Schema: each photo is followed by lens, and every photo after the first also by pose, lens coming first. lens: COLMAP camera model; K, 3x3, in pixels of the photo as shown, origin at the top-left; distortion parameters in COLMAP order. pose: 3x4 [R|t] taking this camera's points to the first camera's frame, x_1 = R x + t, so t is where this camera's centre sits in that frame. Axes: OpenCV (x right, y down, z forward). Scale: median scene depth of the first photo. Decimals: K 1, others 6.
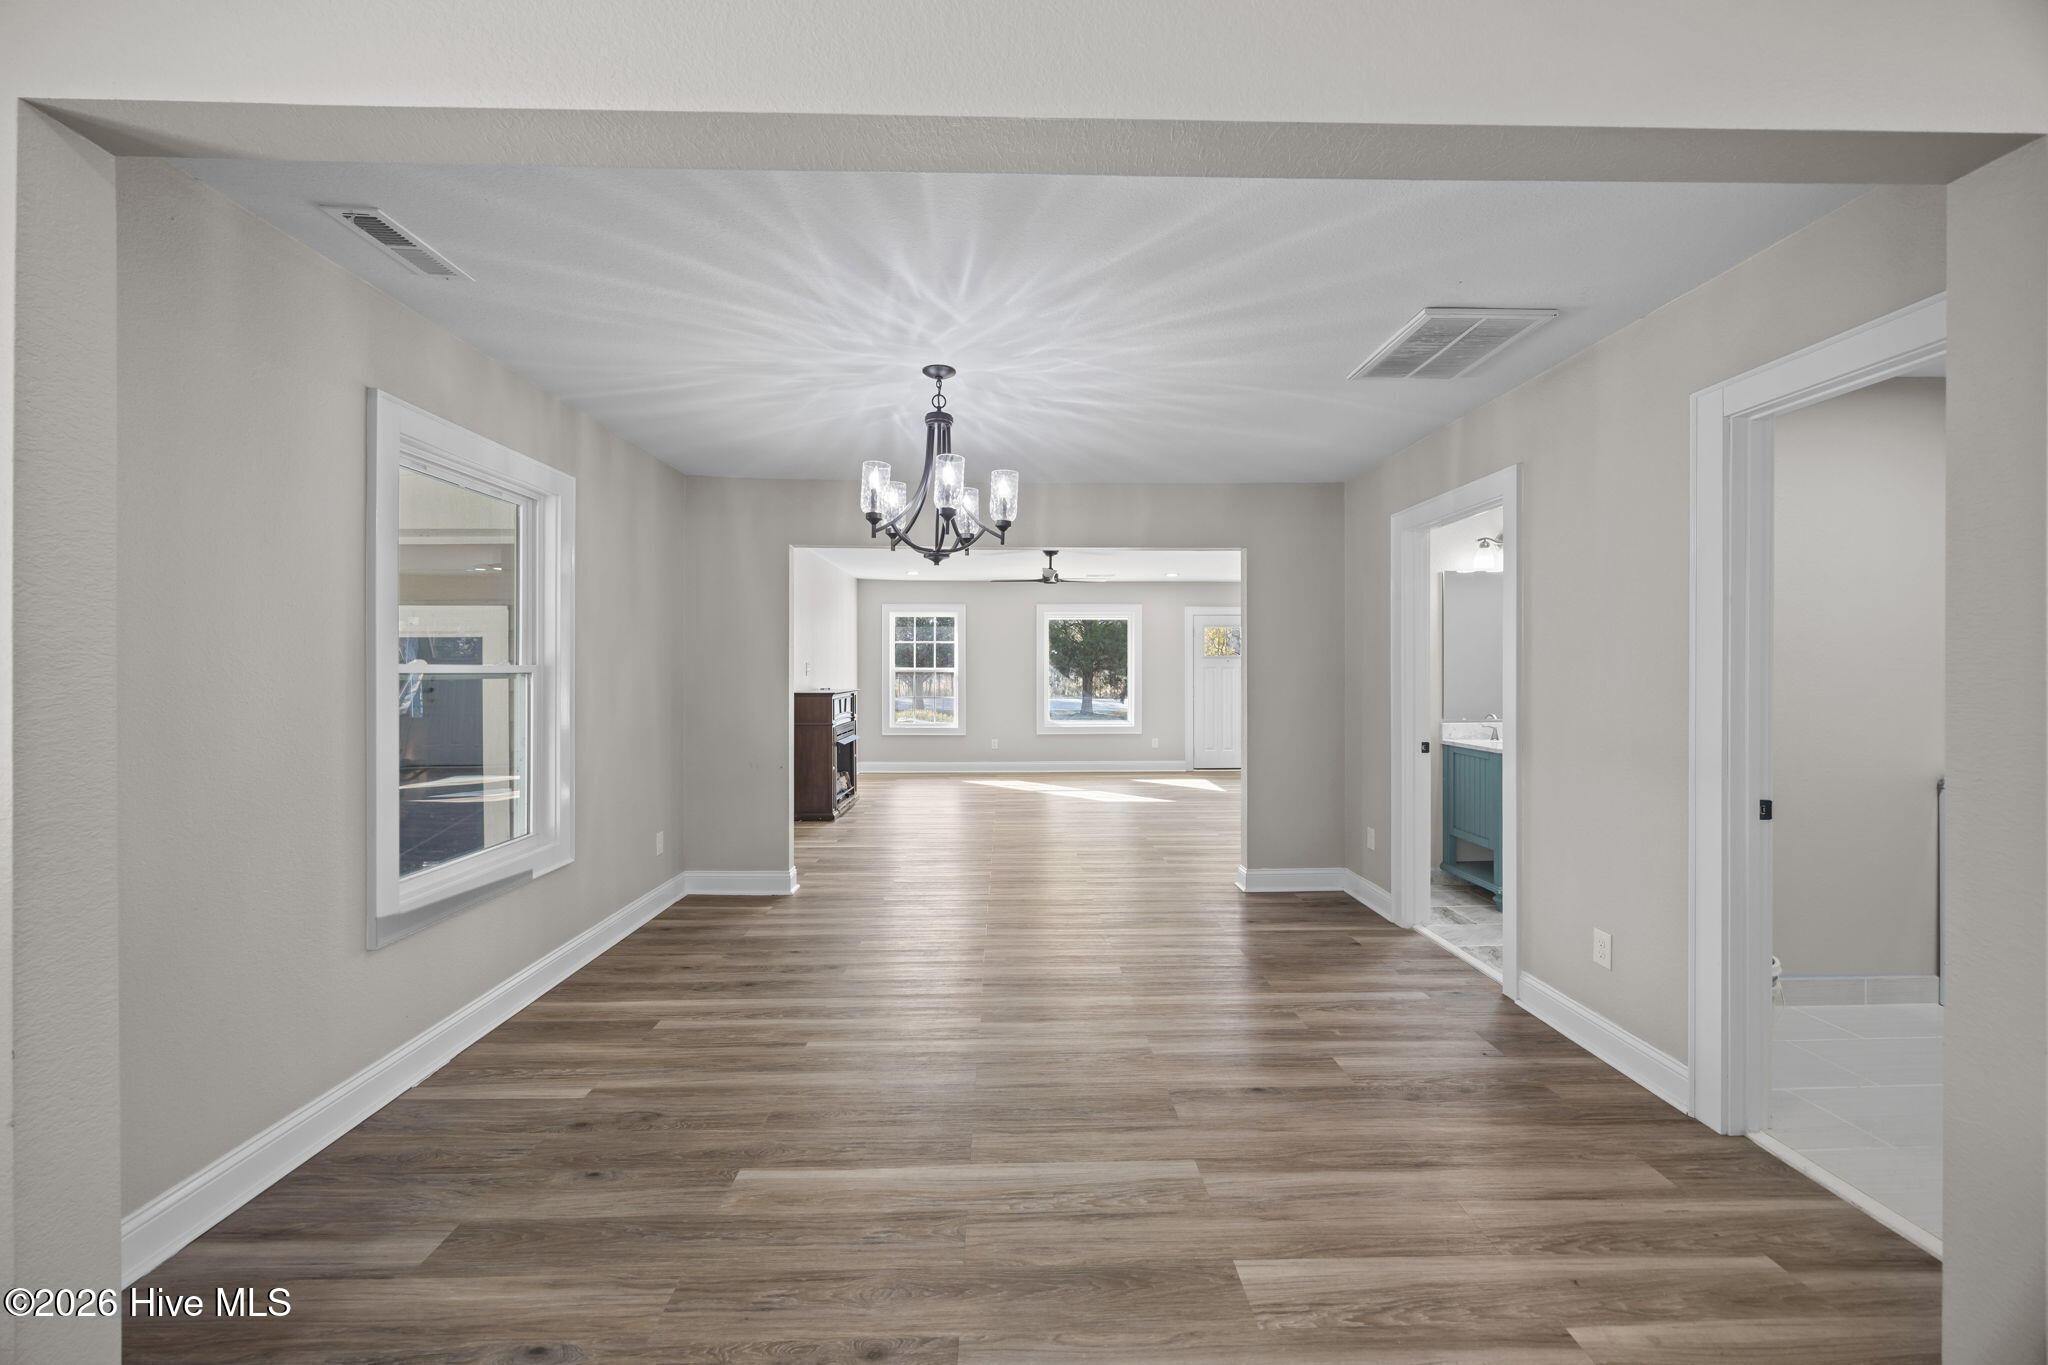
lens RADIAL K [[774.7, 0, 1024.3], [0, 774.7, 679.3], [0, 0, 1]] dist [-0.002610, 0.000057]
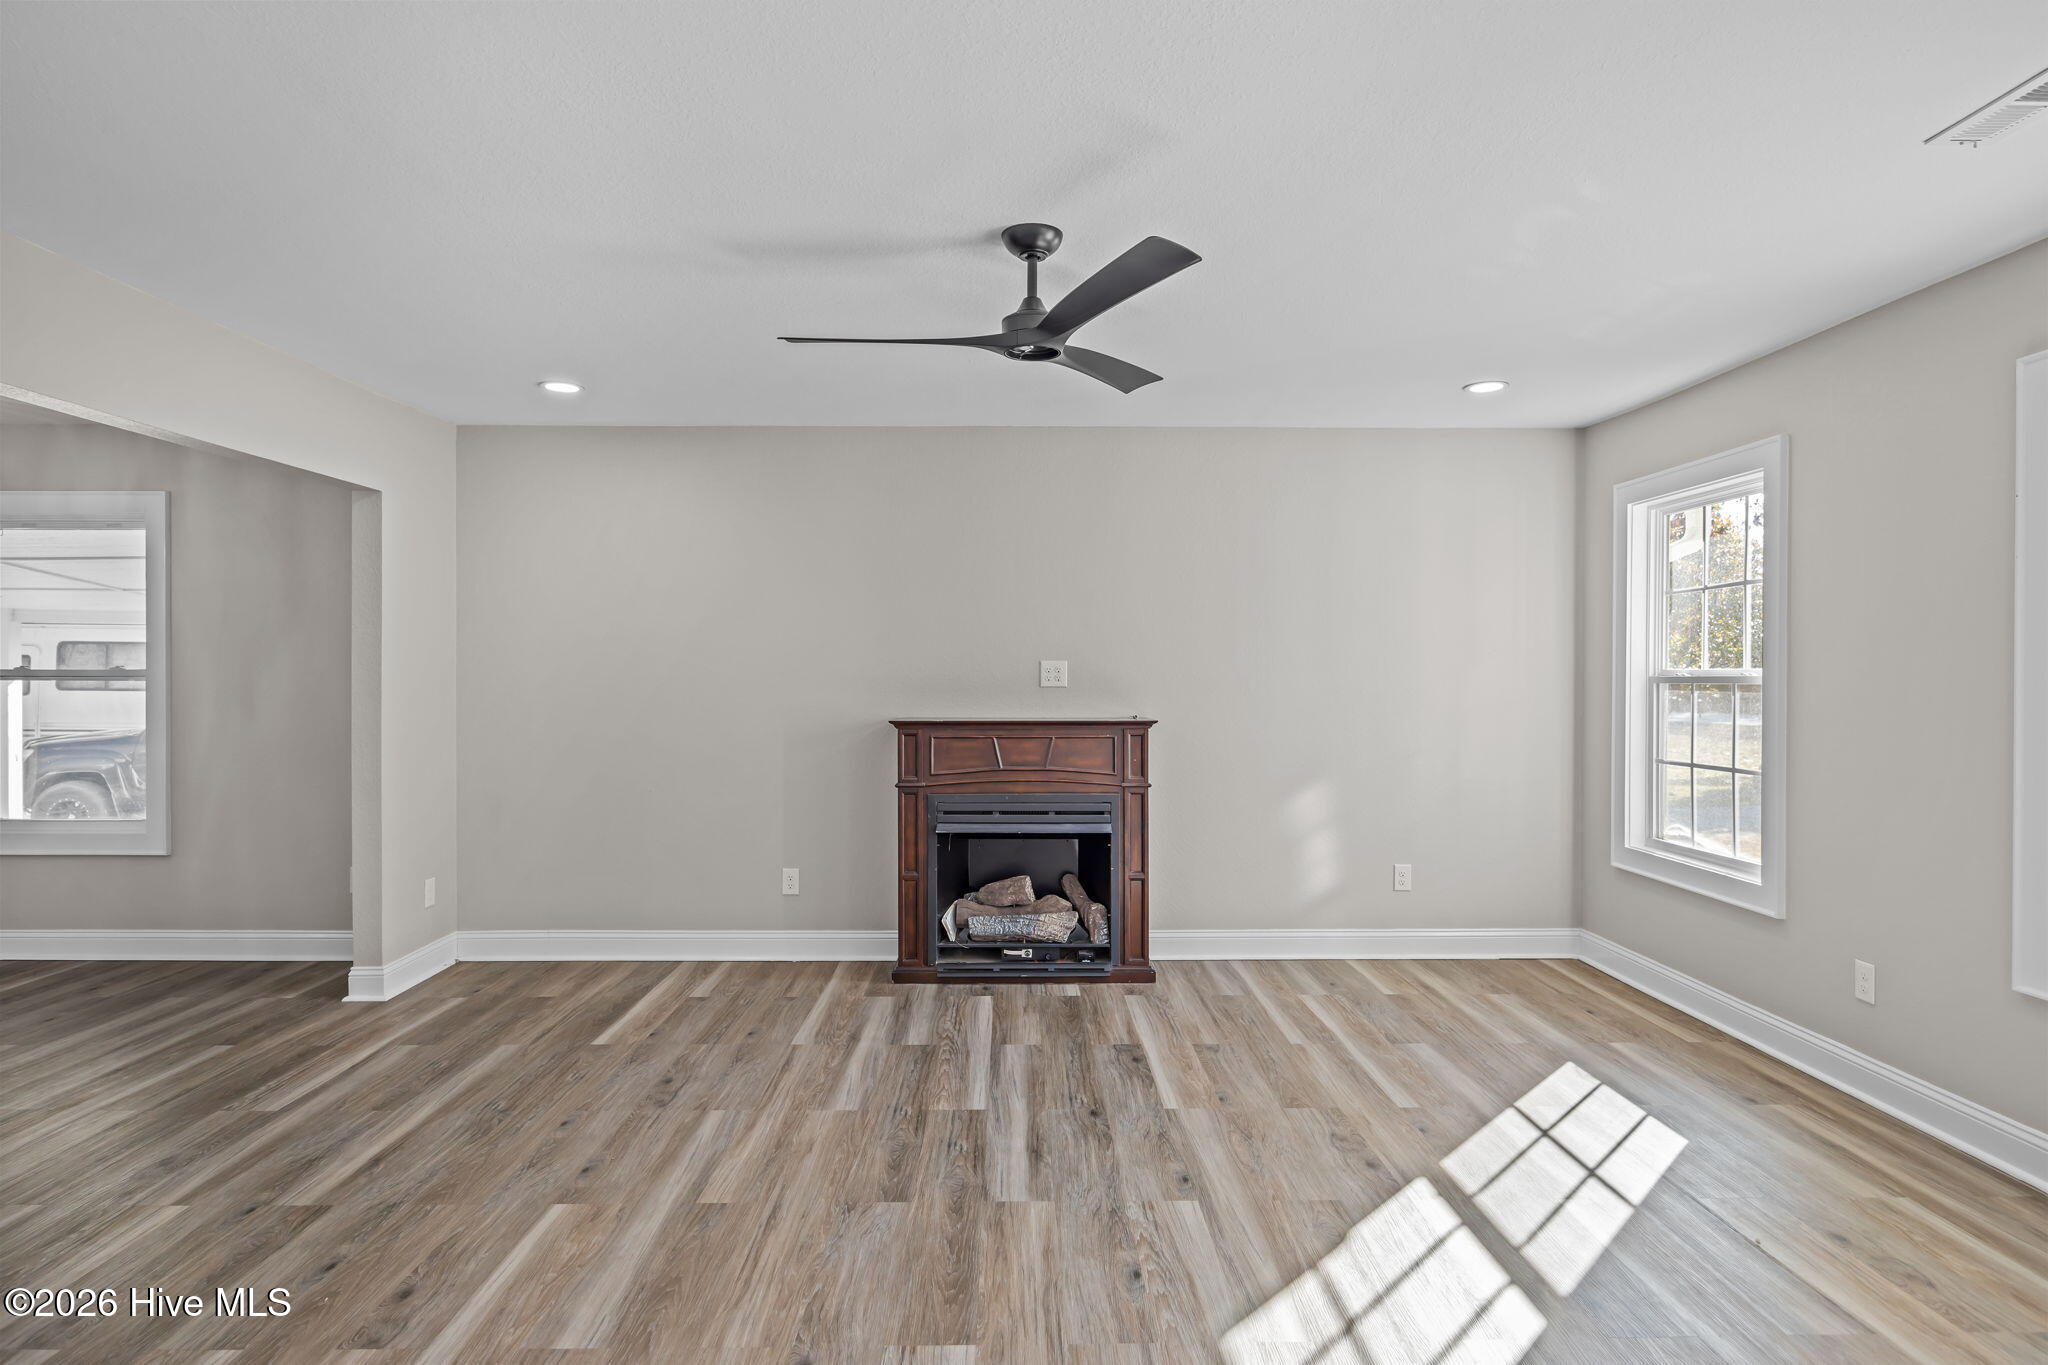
lens RADIAL K [[1120.1, 0, 1027.6], [0, 1120.1, 677.1], [0, 0, 1]] dist [-0.003502, 0.000324]
pose [[-0.010160, 0.001287, -0.999948, 0.821794], [-0.013812, 0.999904, 0.001428, -0.022648], [0.999853, 0.013826, -0.010141, 1.941614]]
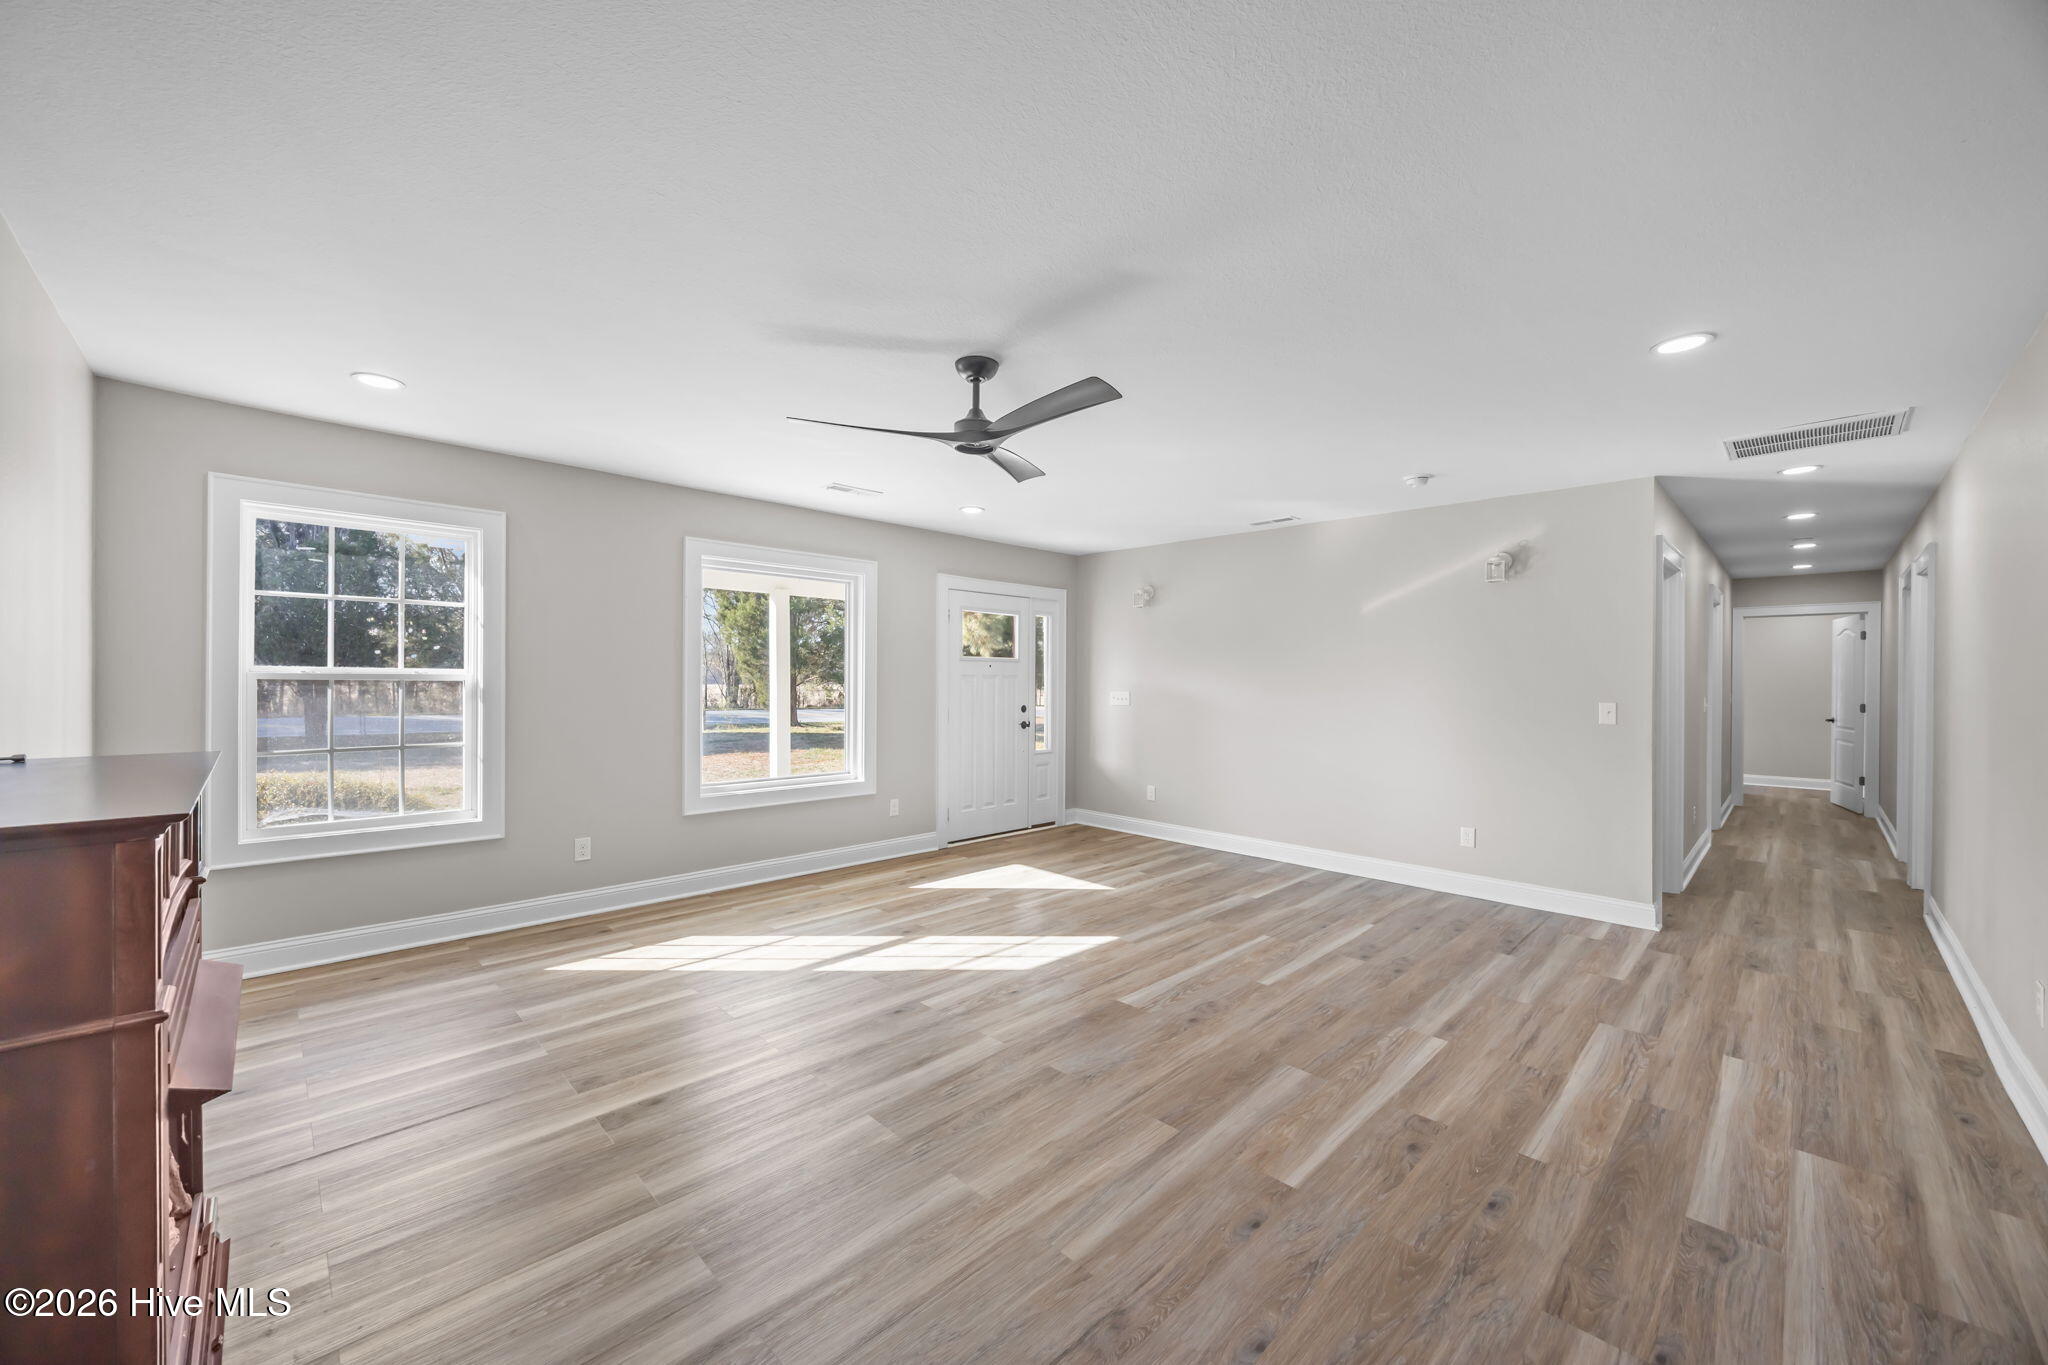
lens RADIAL K [[774.7, 0, 1024.3], [0, 774.7, 679.3], [0, 0, 1]] dist [-0.002610, 0.000057]
pose [[0.728456, 0.008731, 0.685037, -0.404021], [0.000246, 0.999915, -0.013006, -0.011946], [-0.685093, 0.009642, 0.728392, 1.368954]]
